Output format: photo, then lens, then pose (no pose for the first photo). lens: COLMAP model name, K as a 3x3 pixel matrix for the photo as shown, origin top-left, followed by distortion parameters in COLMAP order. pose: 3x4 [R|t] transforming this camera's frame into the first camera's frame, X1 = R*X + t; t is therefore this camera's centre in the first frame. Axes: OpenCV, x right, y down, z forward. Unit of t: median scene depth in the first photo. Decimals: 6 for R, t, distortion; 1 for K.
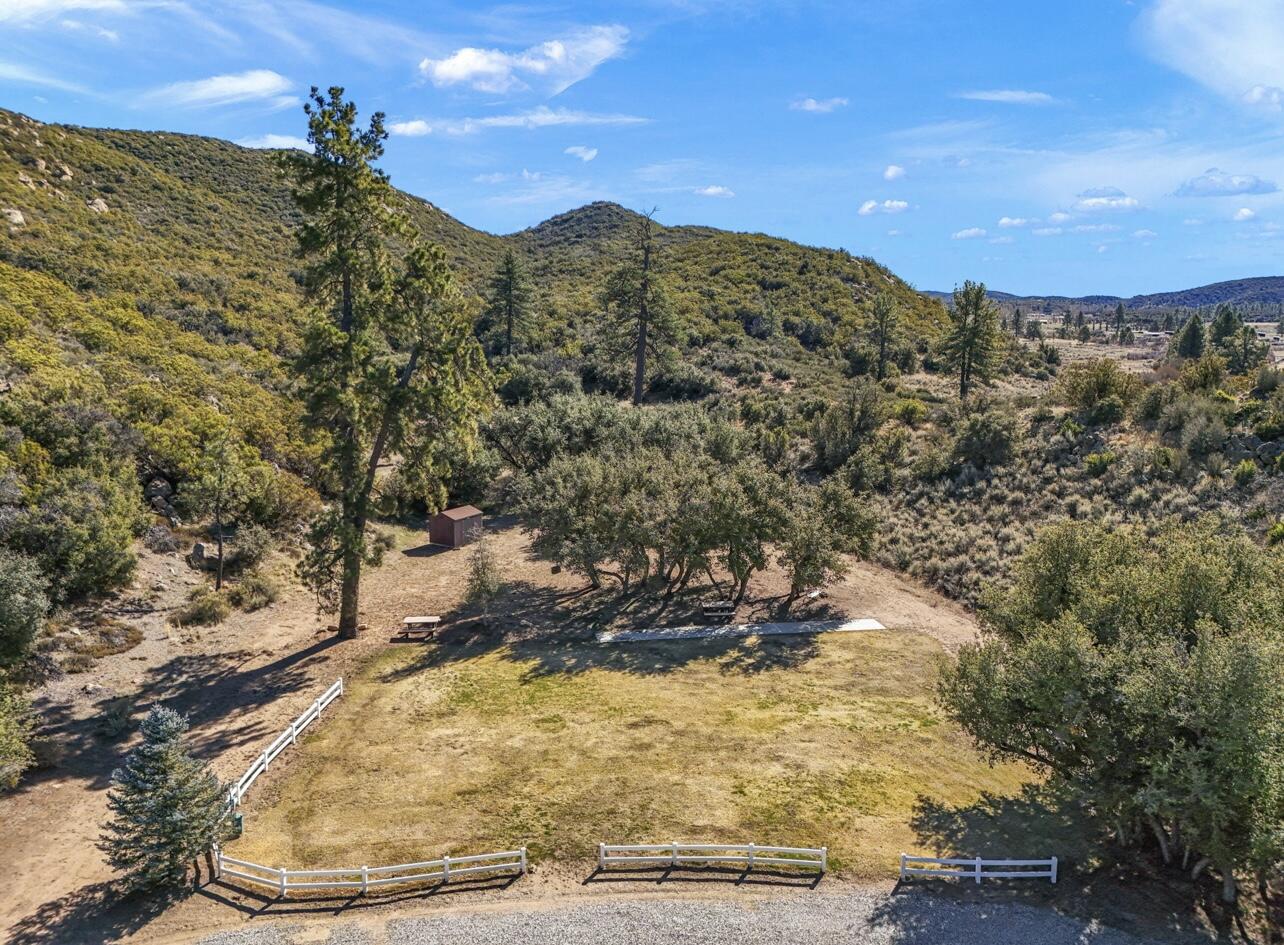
lens RADIAL K [[941.1, 0, 640.8], [0, 941.1, 477.7], [0, 0, 1]] dist [0.003699, -0.003067]
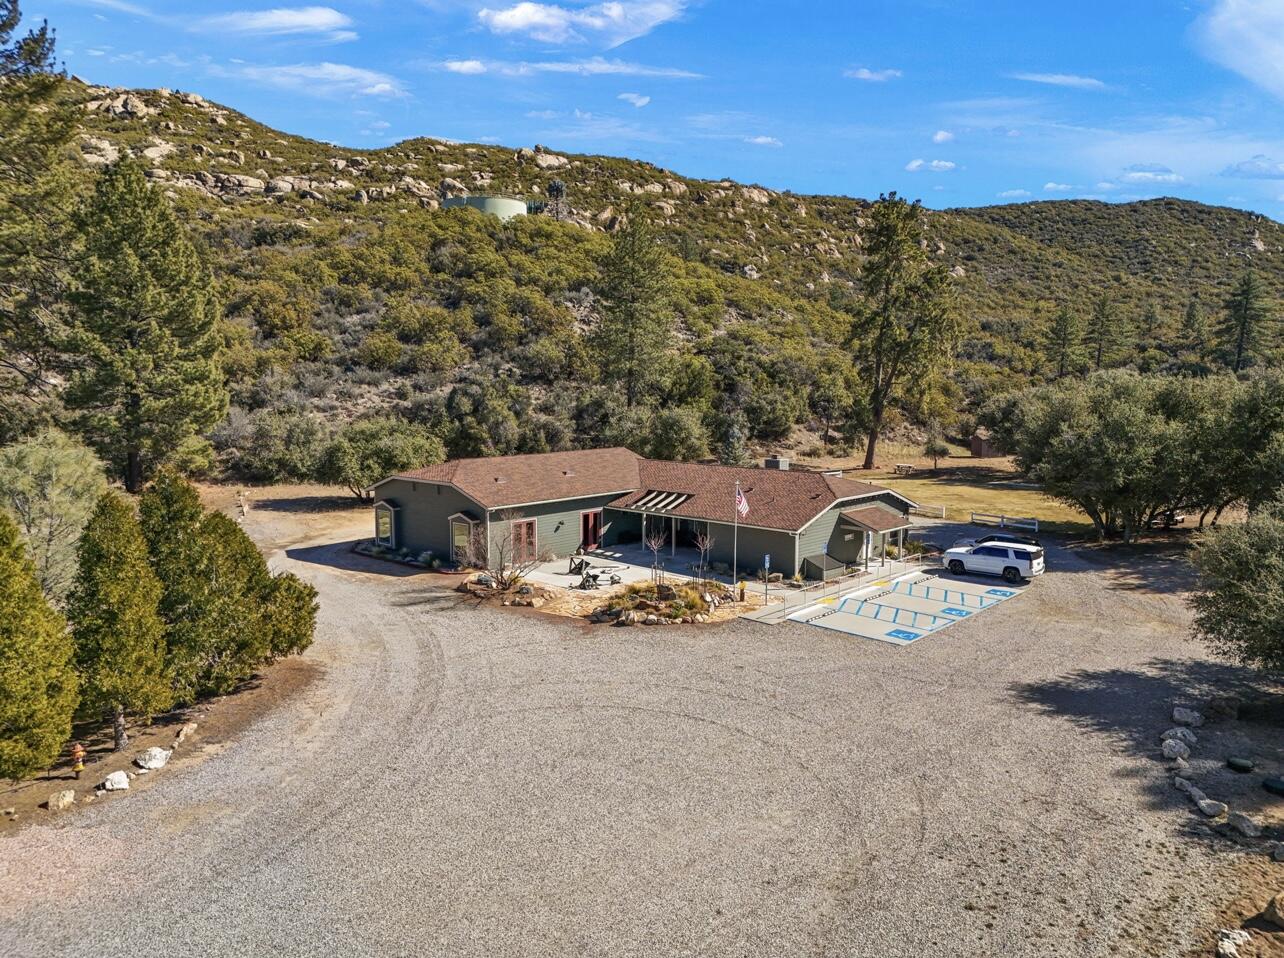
lens RADIAL K [[940.6, 0, 638.7], [0, 940.6, 481.0], [0, 0, 1]] dist [0.077502, -0.069300]
pose [[0.640018, 0.077963, -0.764395, 0.117887], [-0.123981, 0.992281, -0.002602, 0.034347], [0.758292, 0.096436, 0.644743, -0.083732]]
